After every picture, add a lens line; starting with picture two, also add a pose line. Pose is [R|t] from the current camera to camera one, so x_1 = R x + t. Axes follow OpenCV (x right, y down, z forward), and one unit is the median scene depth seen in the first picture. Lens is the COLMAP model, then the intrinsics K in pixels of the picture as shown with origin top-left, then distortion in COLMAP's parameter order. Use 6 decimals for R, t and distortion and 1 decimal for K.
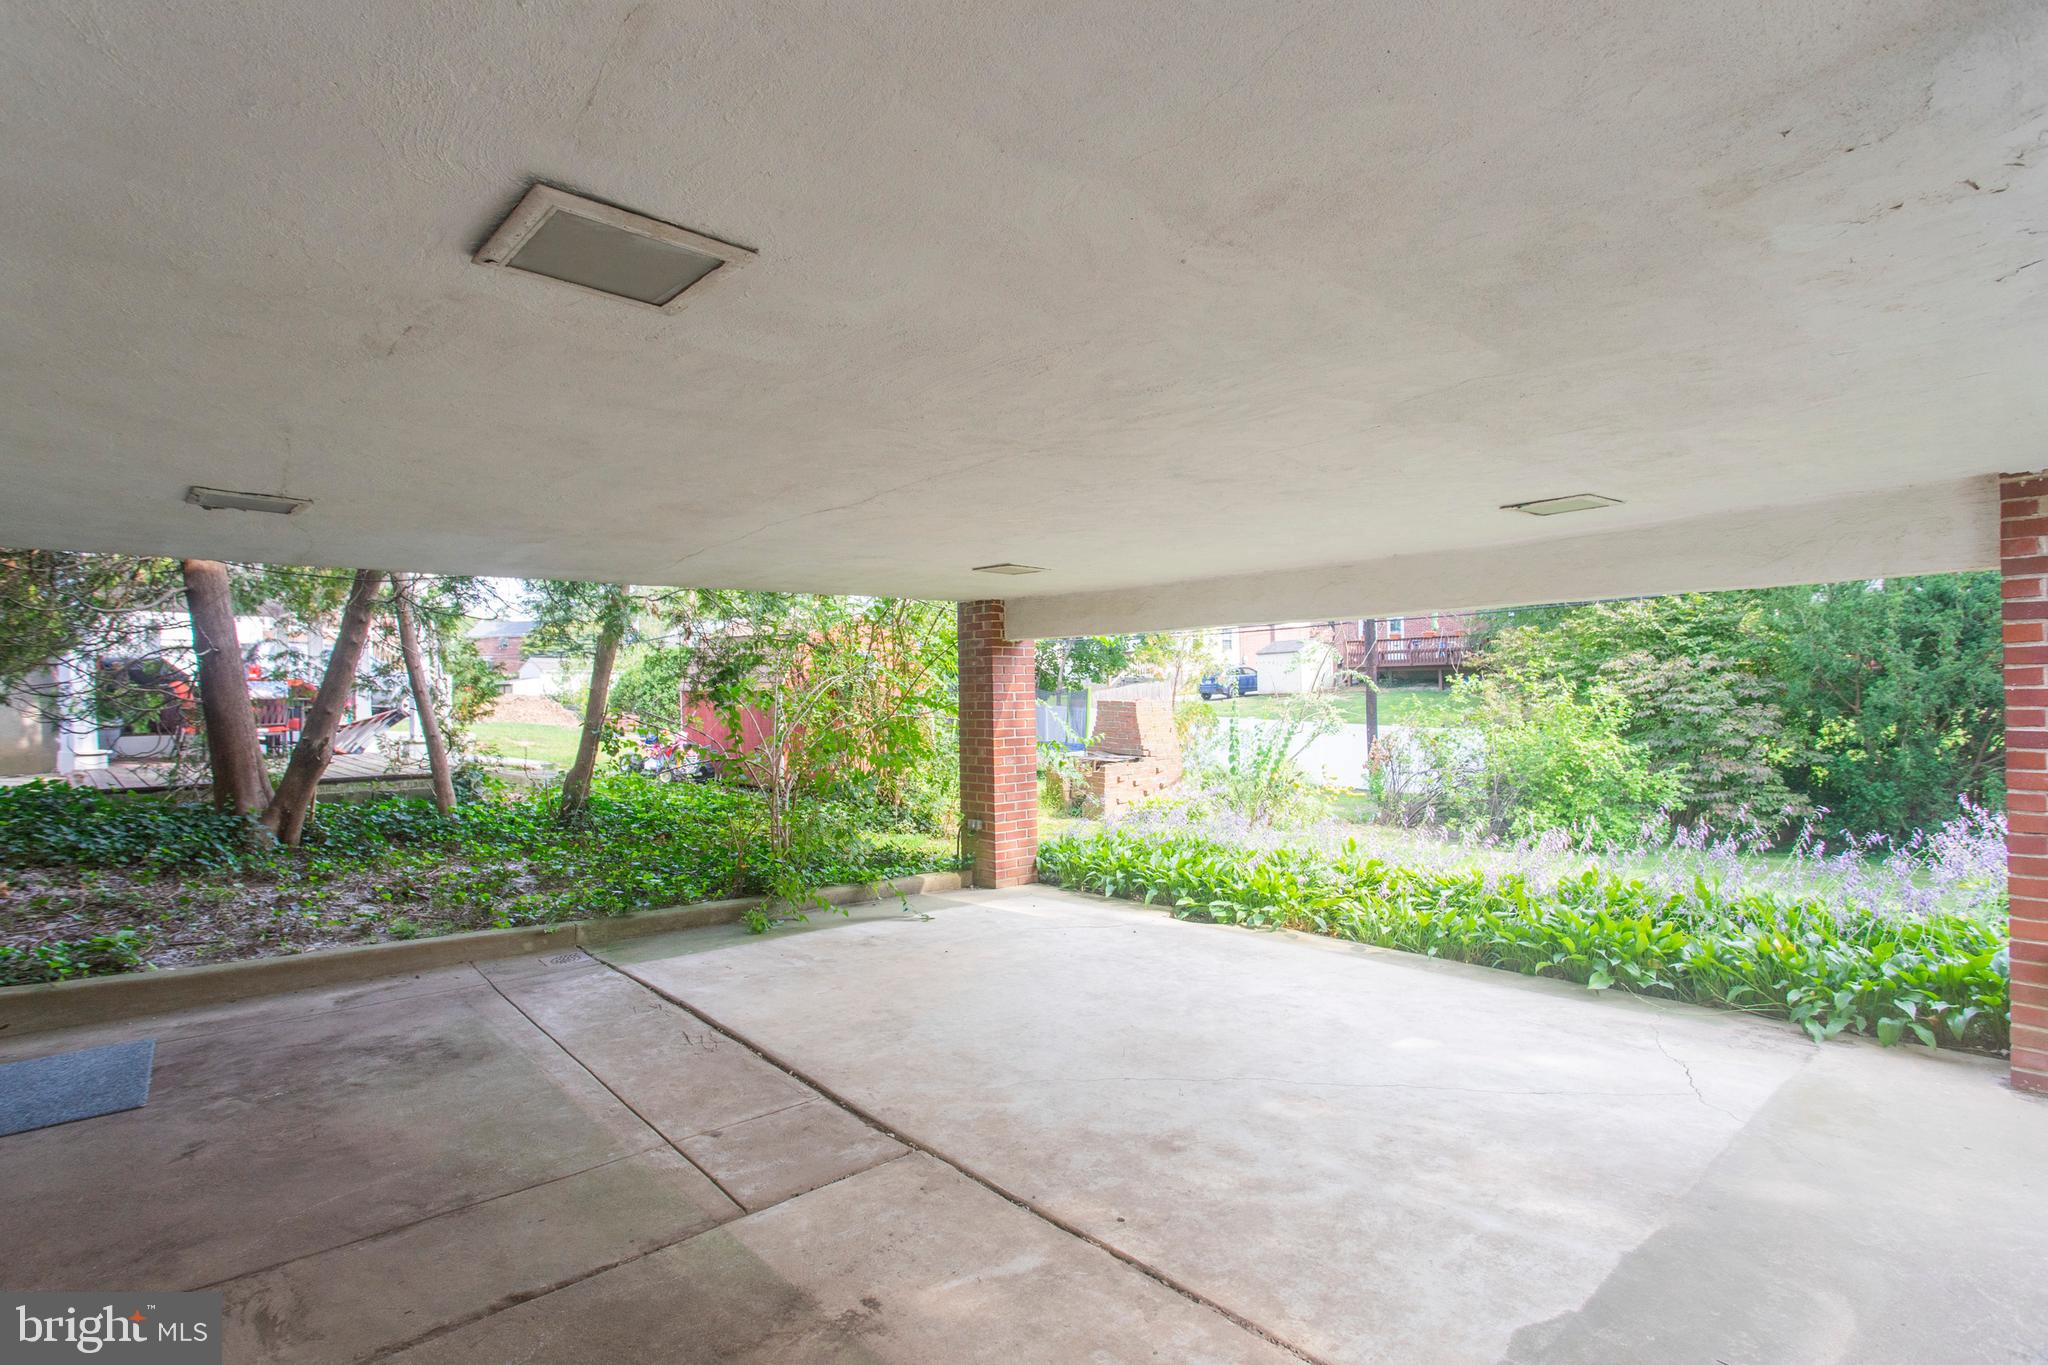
lens RADIAL K [[984.3, 0, 1032.7], [0, 984.3, 681.1], [0, 0, 1]] dist [-0.007283, -0.000389]
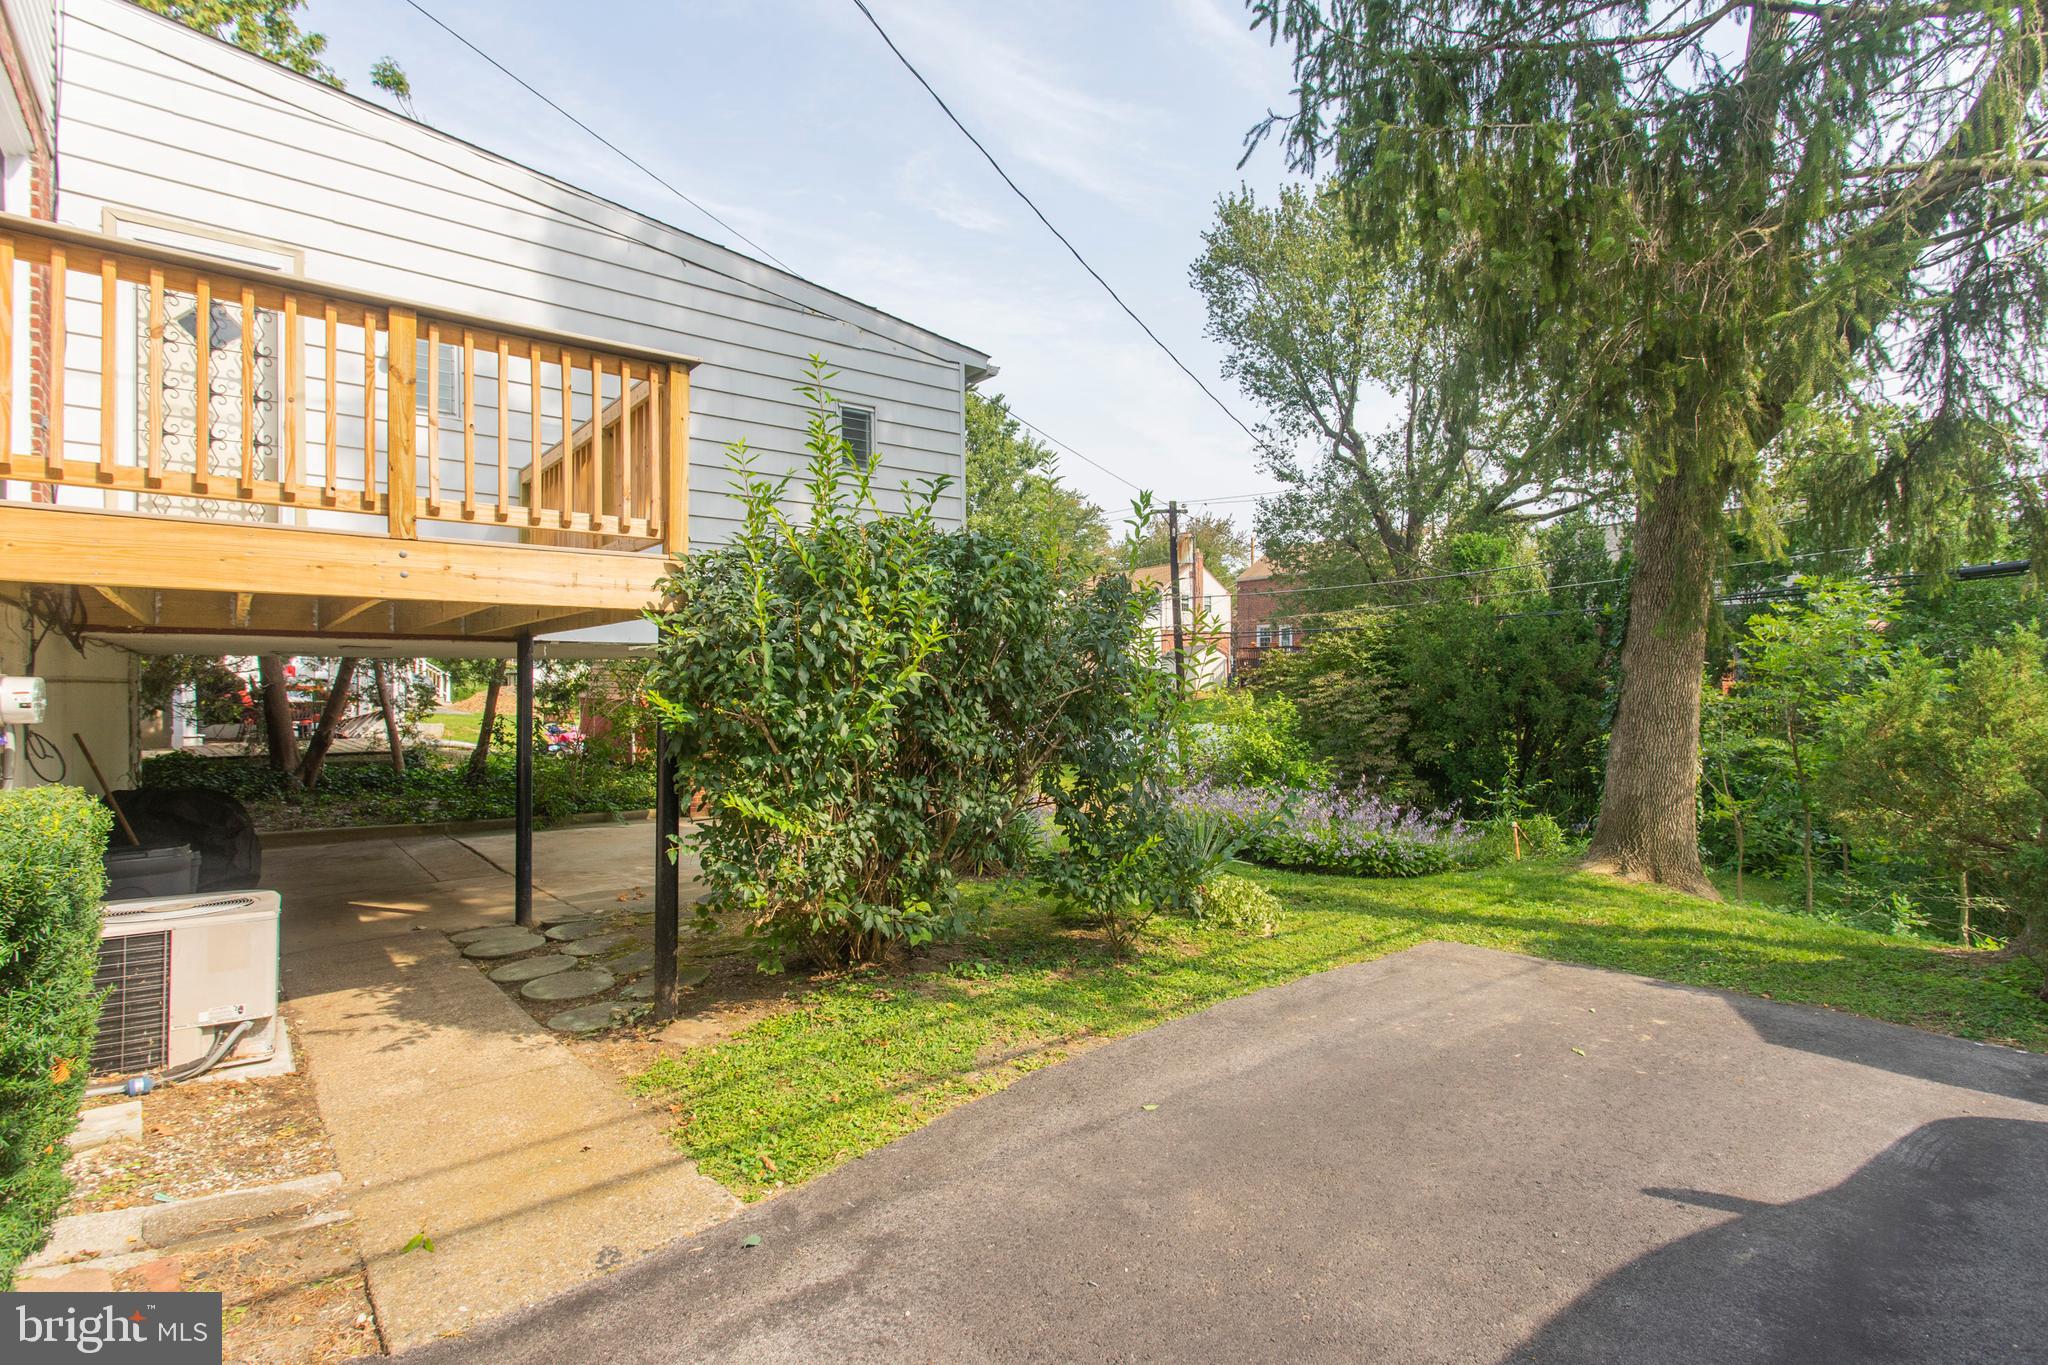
lens RADIAL K [[984.3, 0, 1032.7], [0, 984.3, 681.1], [0, 0, 1]] dist [-0.007283, -0.000389]
pose [[0.999680, 0.011224, -0.022653, 0.534379], [-0.010990, 0.999885, 0.010436, -0.056896], [0.022767, -0.010183, 0.999689, -0.676236]]
